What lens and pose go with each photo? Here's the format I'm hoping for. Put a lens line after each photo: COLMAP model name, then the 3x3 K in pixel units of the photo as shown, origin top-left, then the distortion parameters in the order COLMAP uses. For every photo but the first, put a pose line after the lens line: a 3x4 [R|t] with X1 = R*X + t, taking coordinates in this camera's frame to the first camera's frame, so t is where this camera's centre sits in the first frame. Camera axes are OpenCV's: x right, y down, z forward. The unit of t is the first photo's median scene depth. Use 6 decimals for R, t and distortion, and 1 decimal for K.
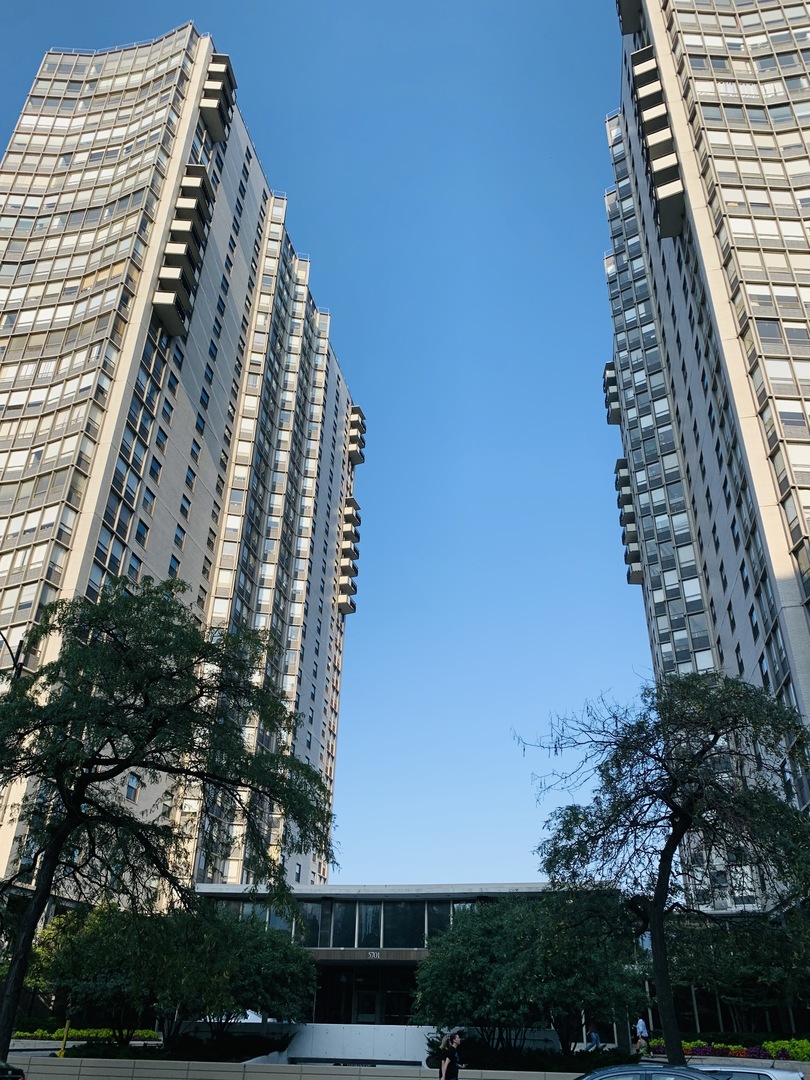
lens RADIAL K [[827.5, 0, 409.3], [0, 827.5, 532.6], [0, 0, 1]] dist [0.028945, -0.034797]
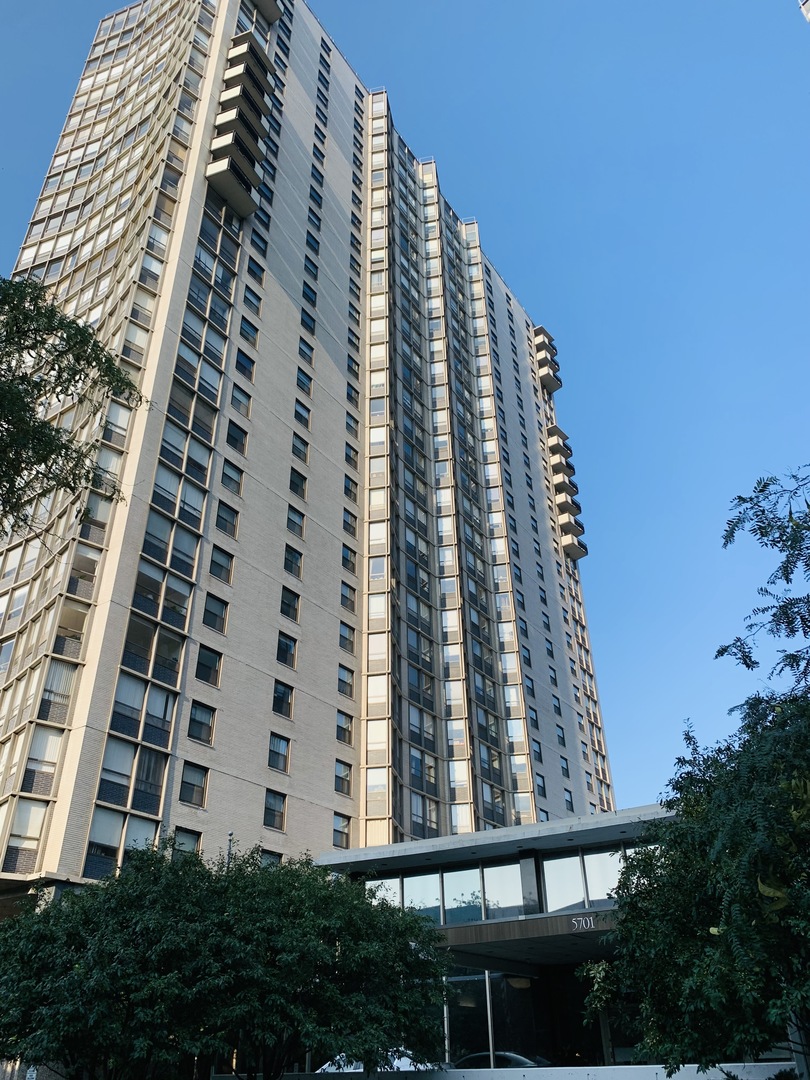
lens RADIAL K [[823.7, 0, 391.6], [0, 823.7, 536.7], [0, 0, 1]] dist [0.105588, -0.190748]
pose [[0.917902, -0.235328, -0.319496, 0.031000], [0.221655, 0.971914, -0.079064, 0.144381], [0.329128, 0.001755, 0.944284, 0.240440]]
